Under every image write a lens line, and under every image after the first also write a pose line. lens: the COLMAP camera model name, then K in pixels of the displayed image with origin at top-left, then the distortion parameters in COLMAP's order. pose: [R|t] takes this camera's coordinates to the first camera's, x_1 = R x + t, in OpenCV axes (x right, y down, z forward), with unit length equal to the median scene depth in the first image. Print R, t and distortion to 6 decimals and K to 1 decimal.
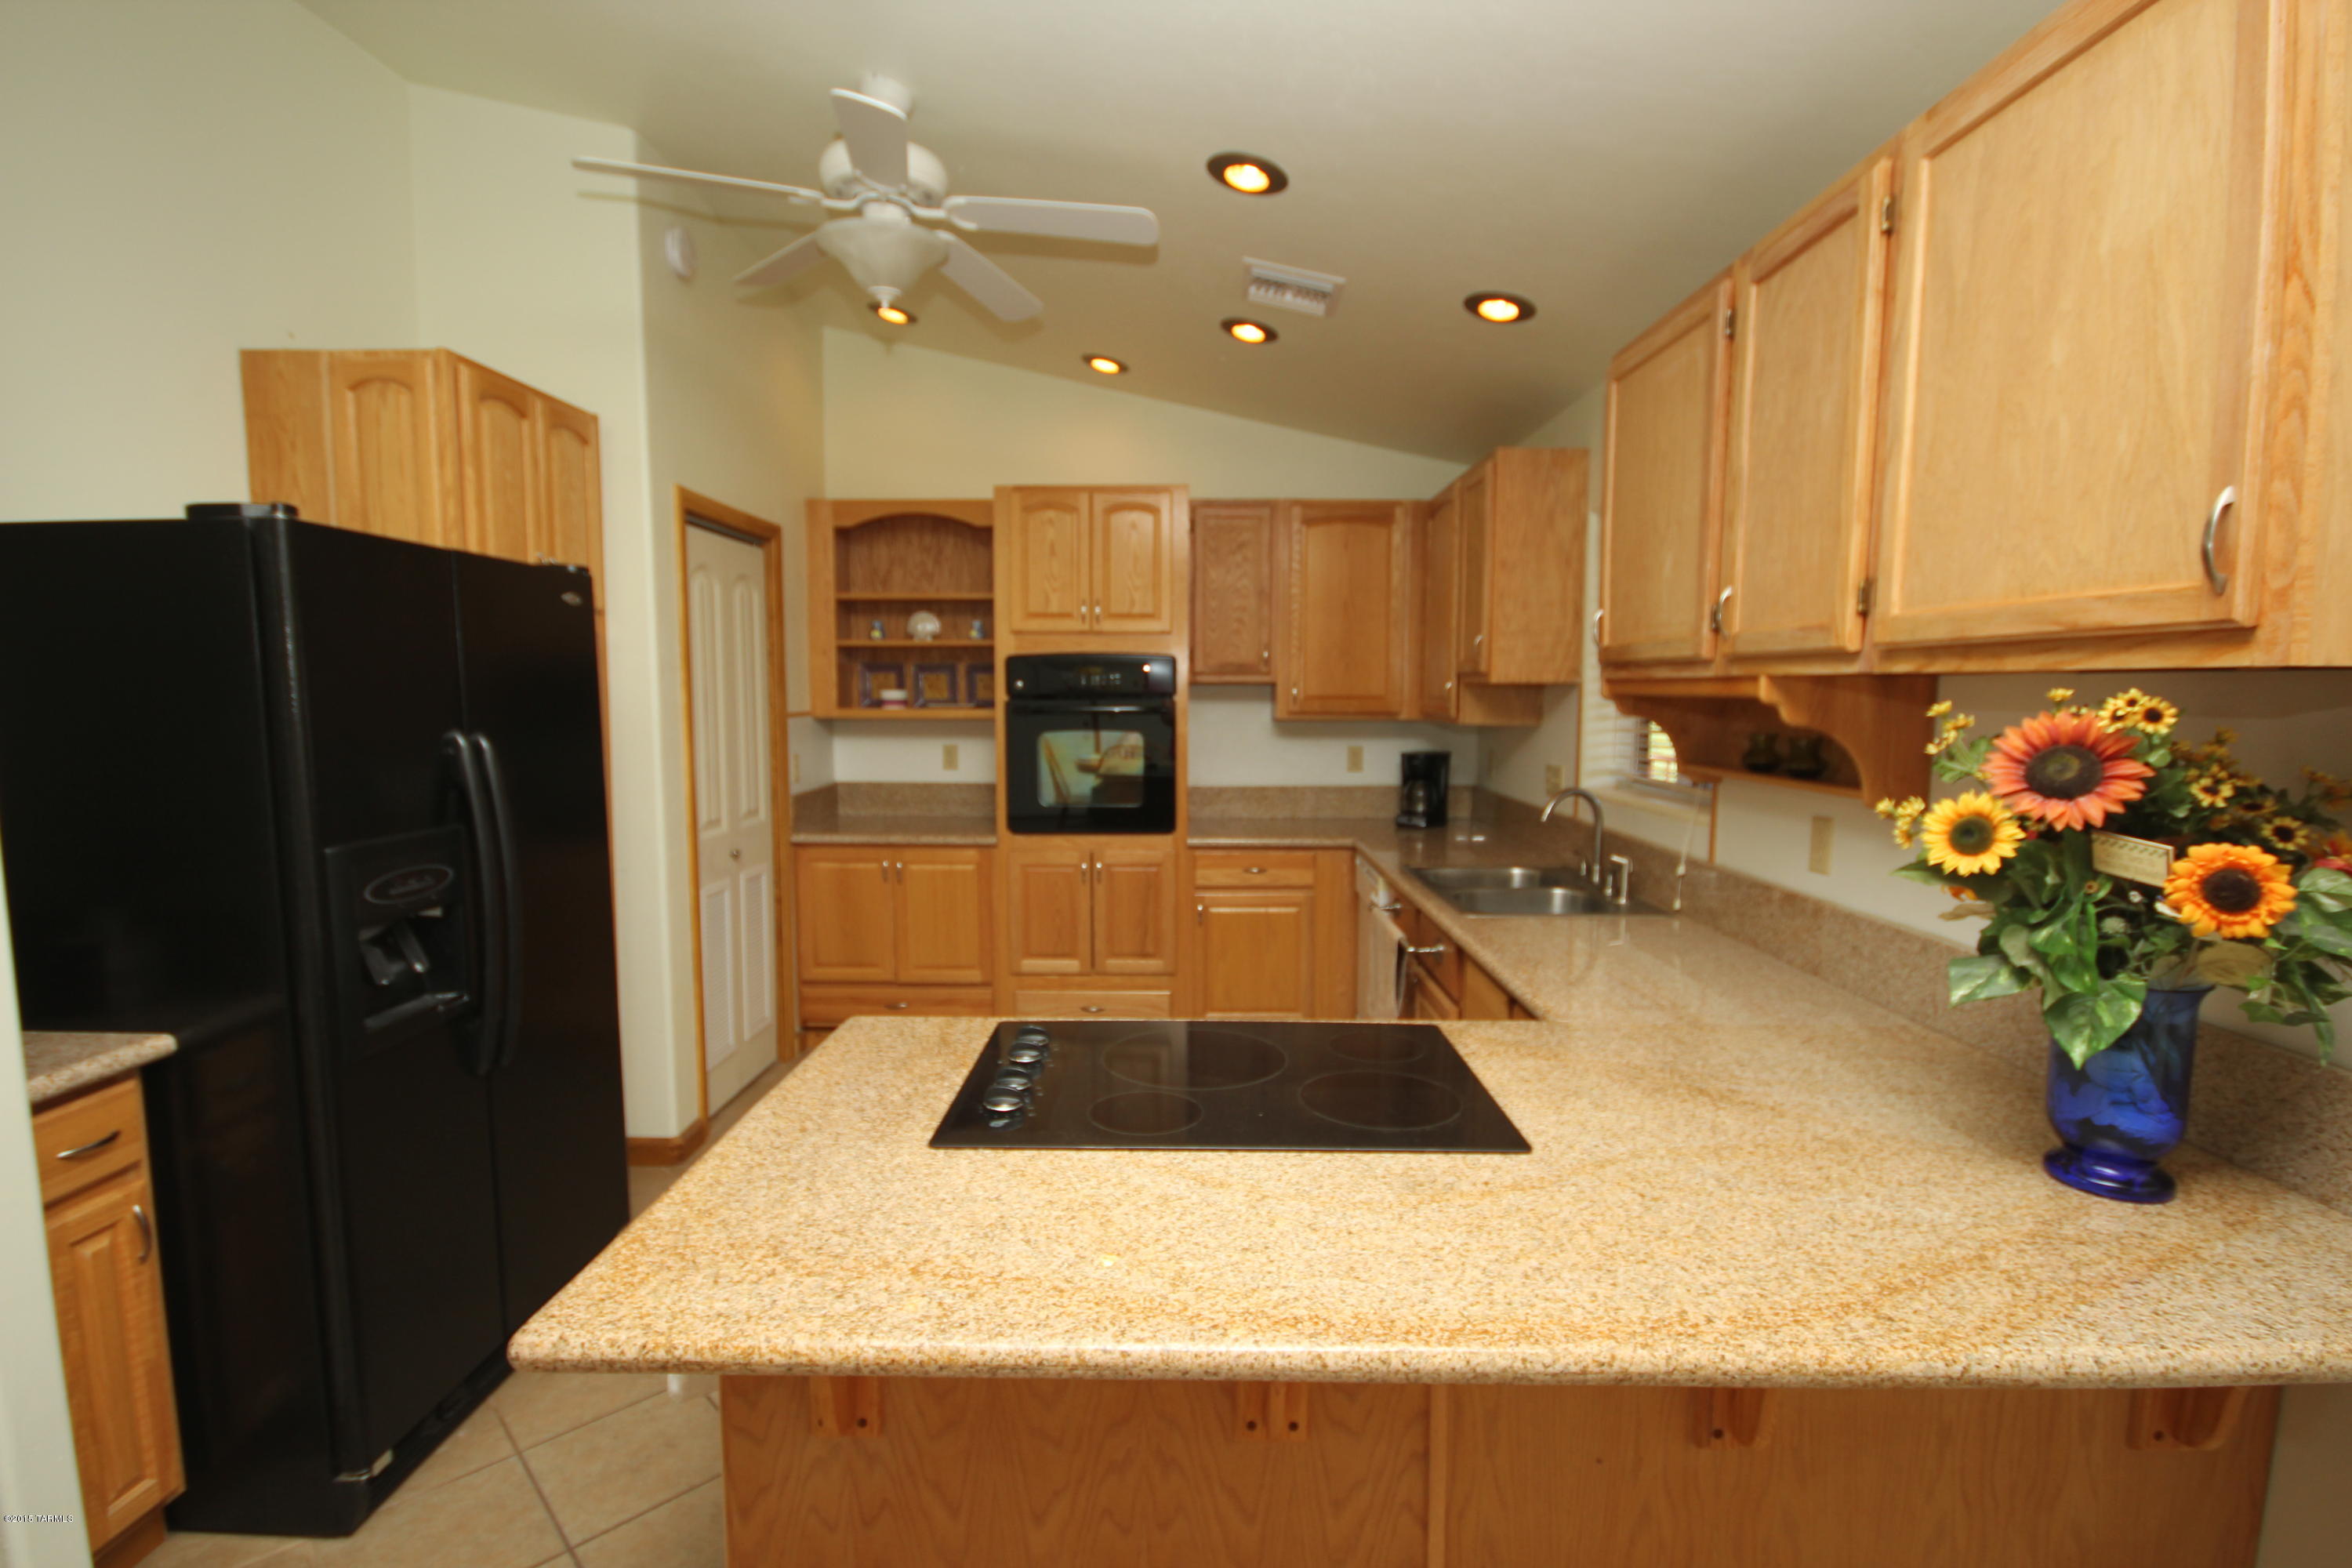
lens RADIAL K [[1088.7, 0, 1172.6], [0, 1088.7, 796.0], [0, 0, 1]] dist [-0.000376, -0.000520]
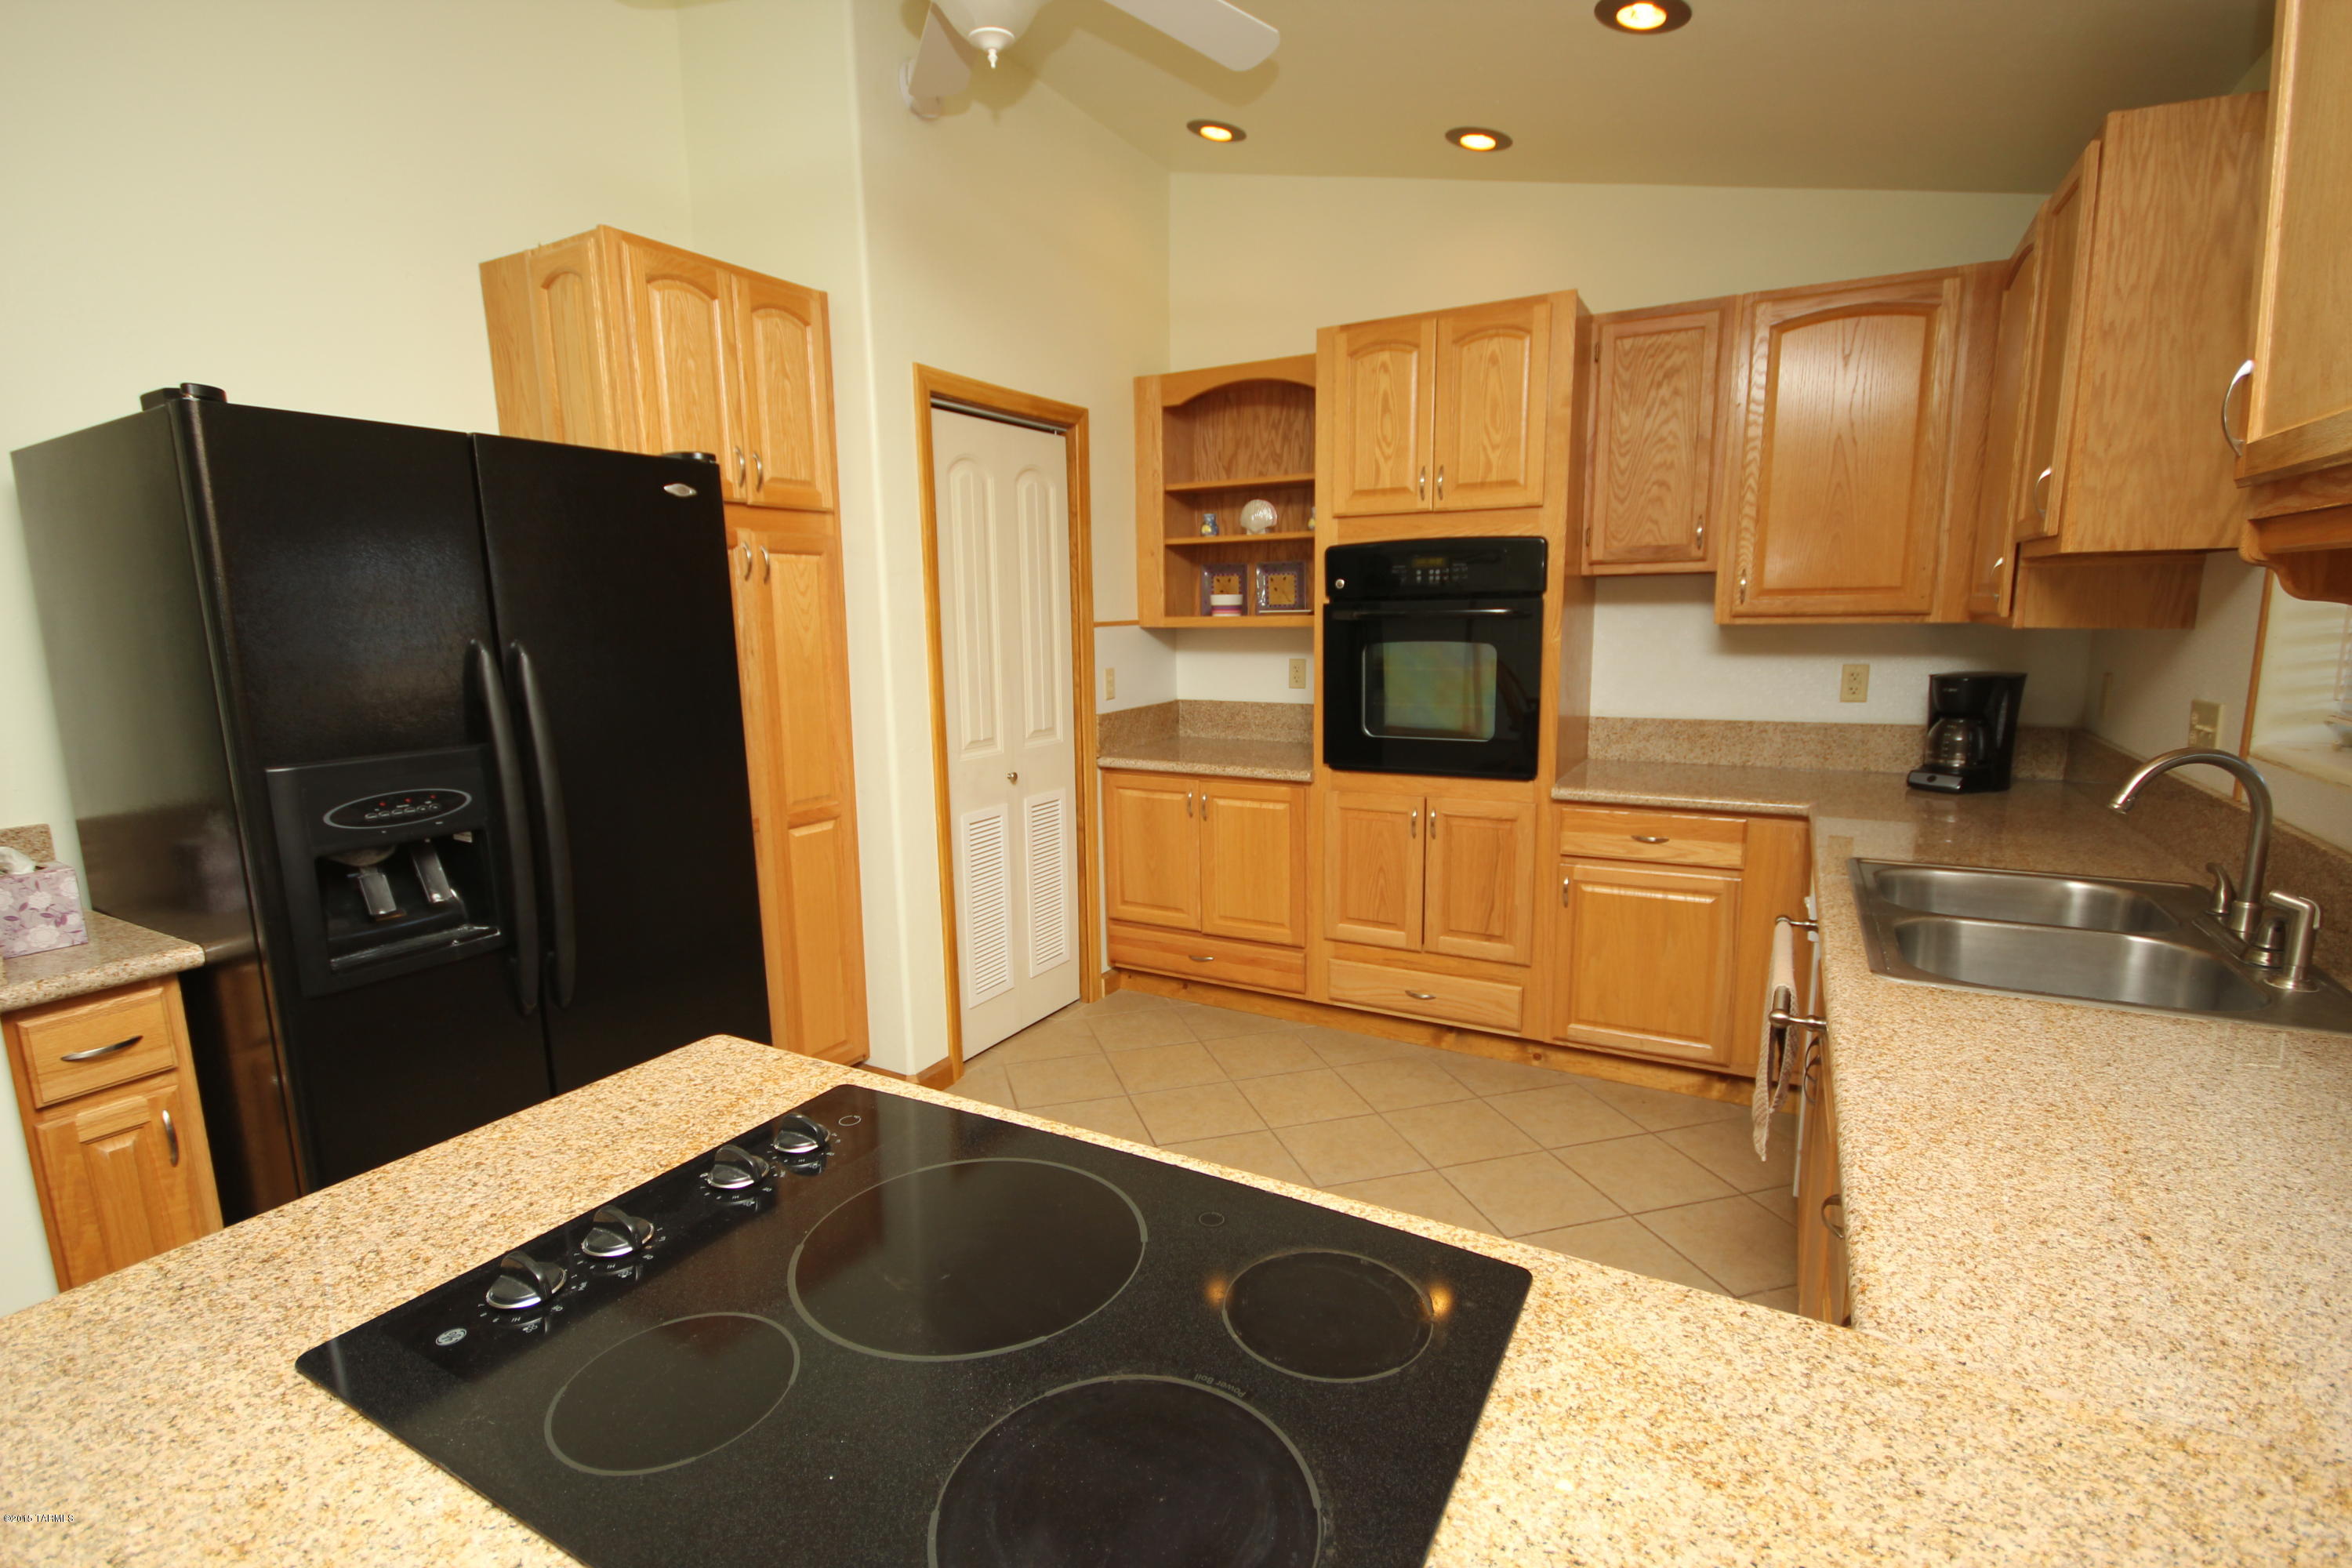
lens RADIAL K [[1088.7, 0, 1172.6], [0, 1088.7, 796.0], [0, 0, 1]] dist [-0.000376, -0.000520]
pose [[0.879334, 0.064859, -0.471768, 0.134525], [-0.028045, 0.996015, 0.084658, -0.011042], [0.475379, -0.061212, 0.877649, 0.229235]]
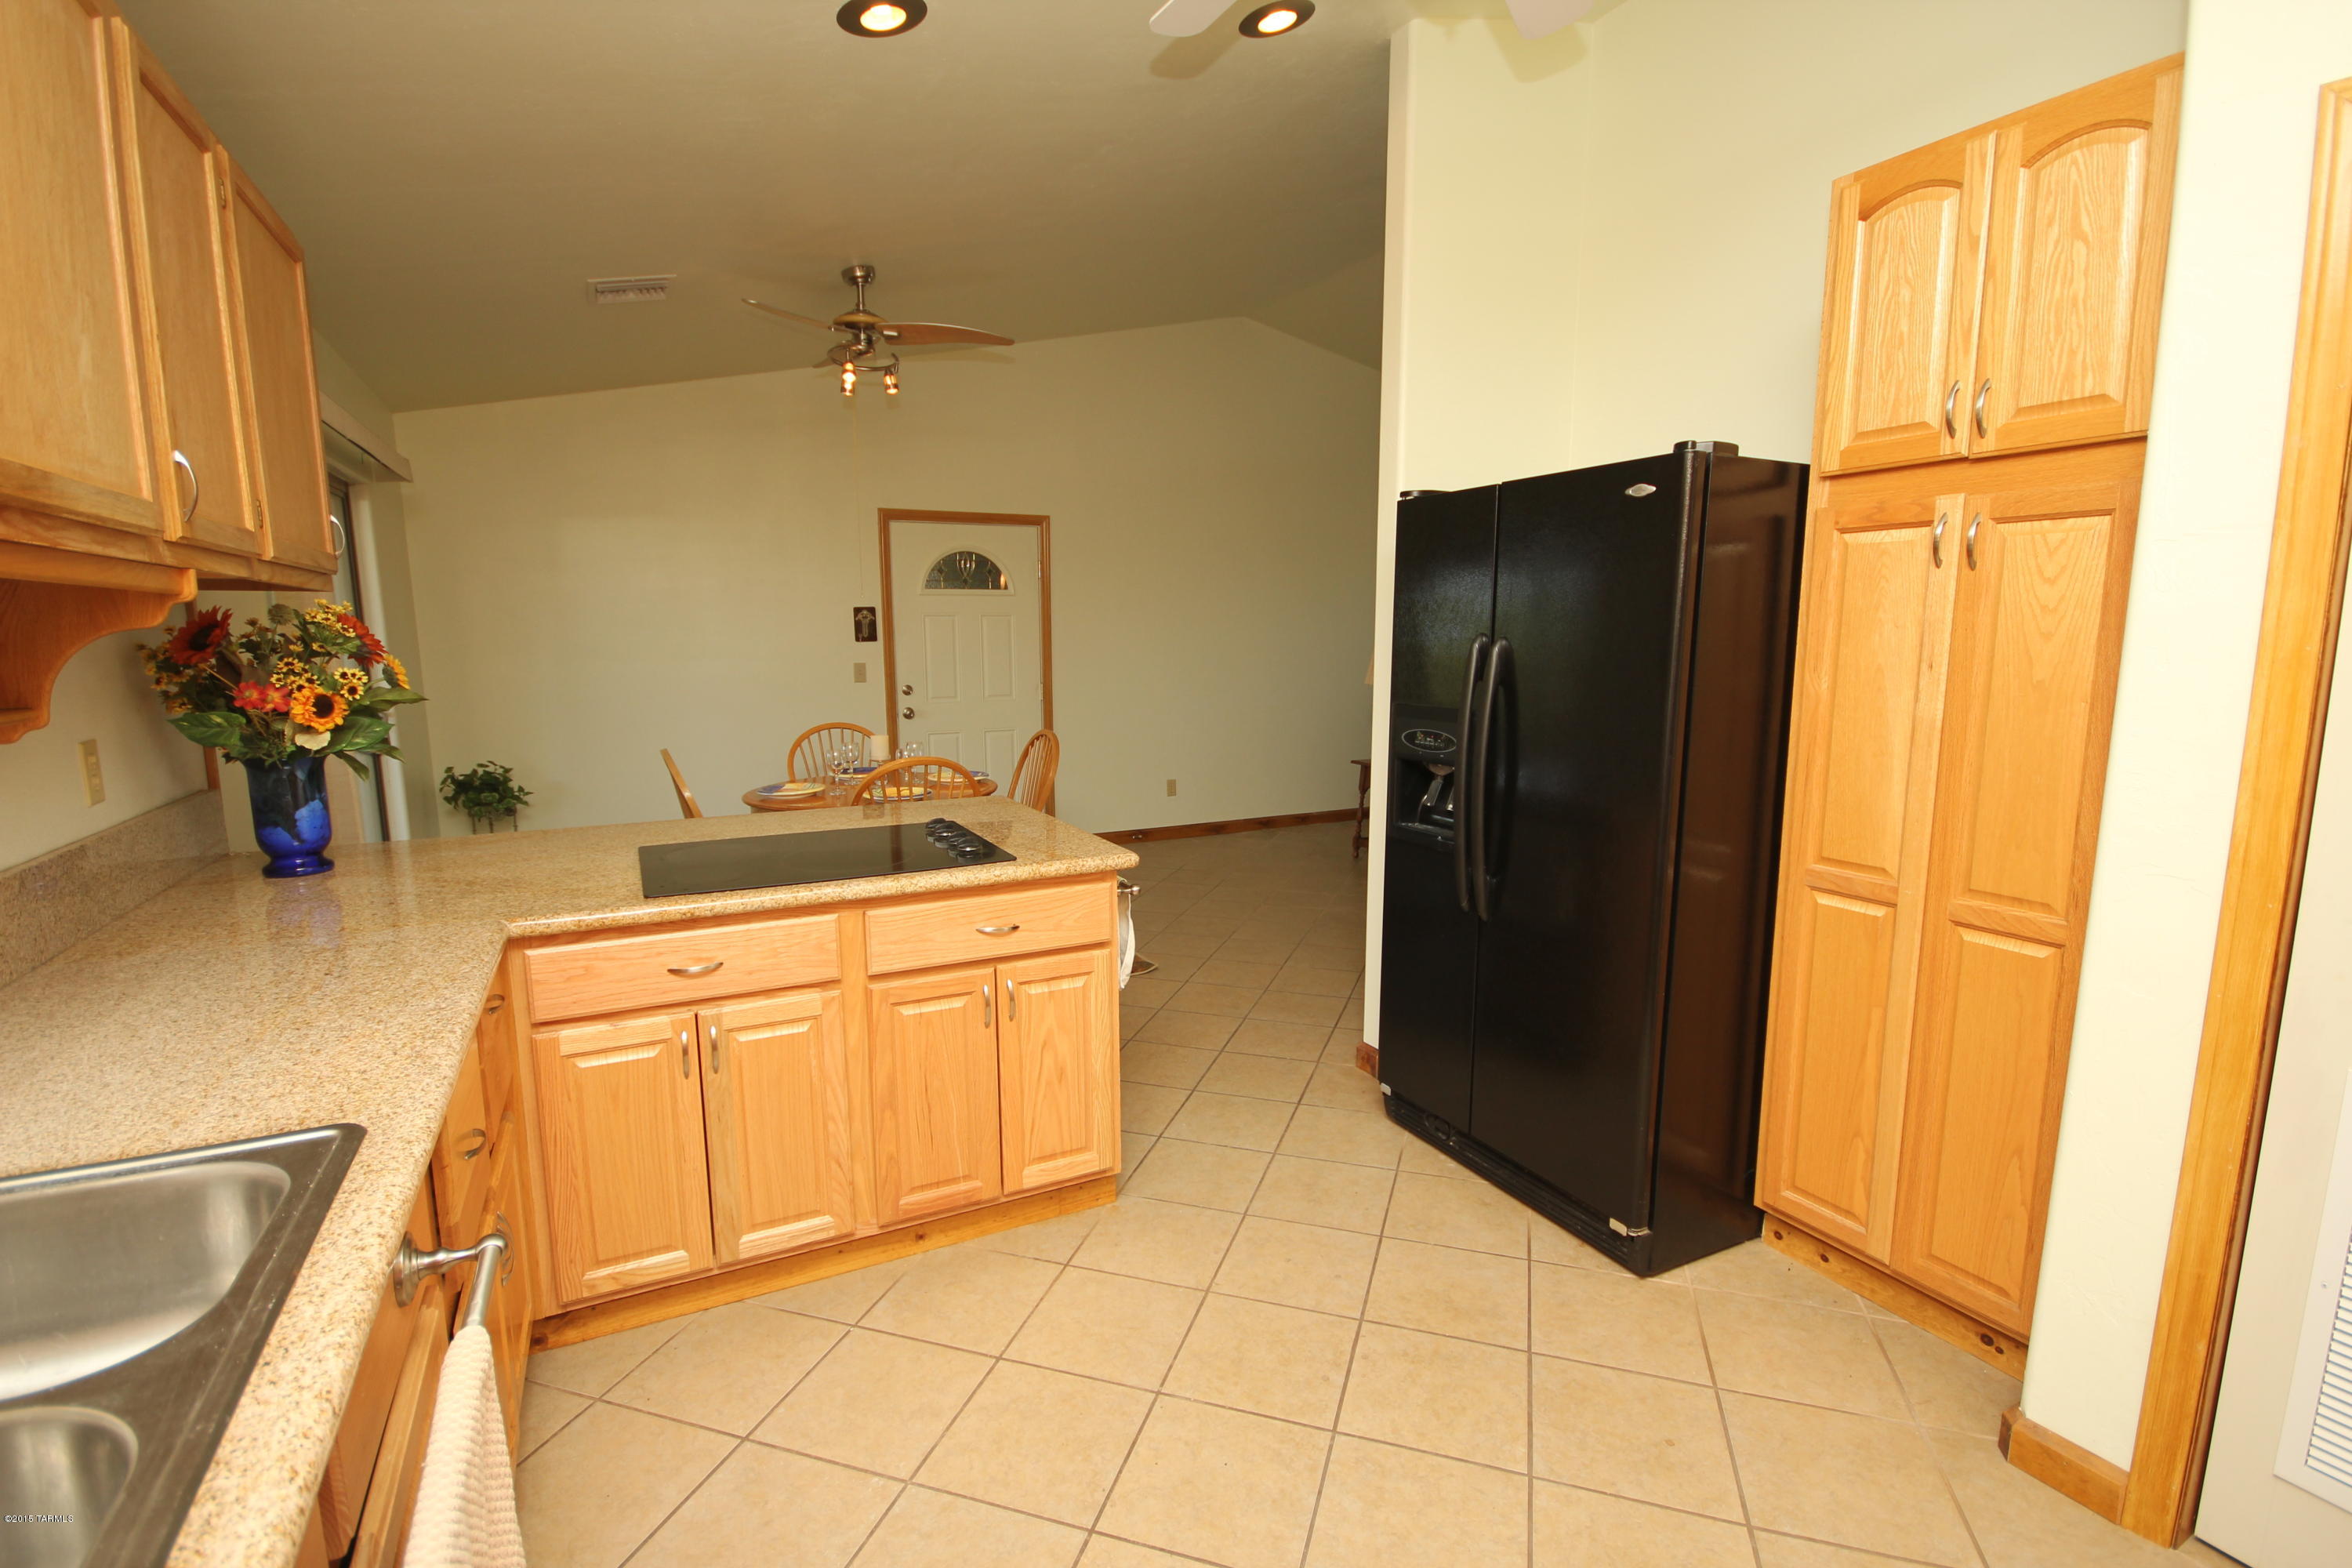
lens RADIAL K [[1088.7, 0, 1172.6], [0, 1088.7, 796.0], [0, 0, 1]] dist [-0.000376, -0.000520]
pose [[-0.885856, 0.070945, -0.458505, 0.114880], [-0.043011, 0.971427, 0.233411, -0.074834], [0.461963, 0.226489, -0.857492, 0.939970]]
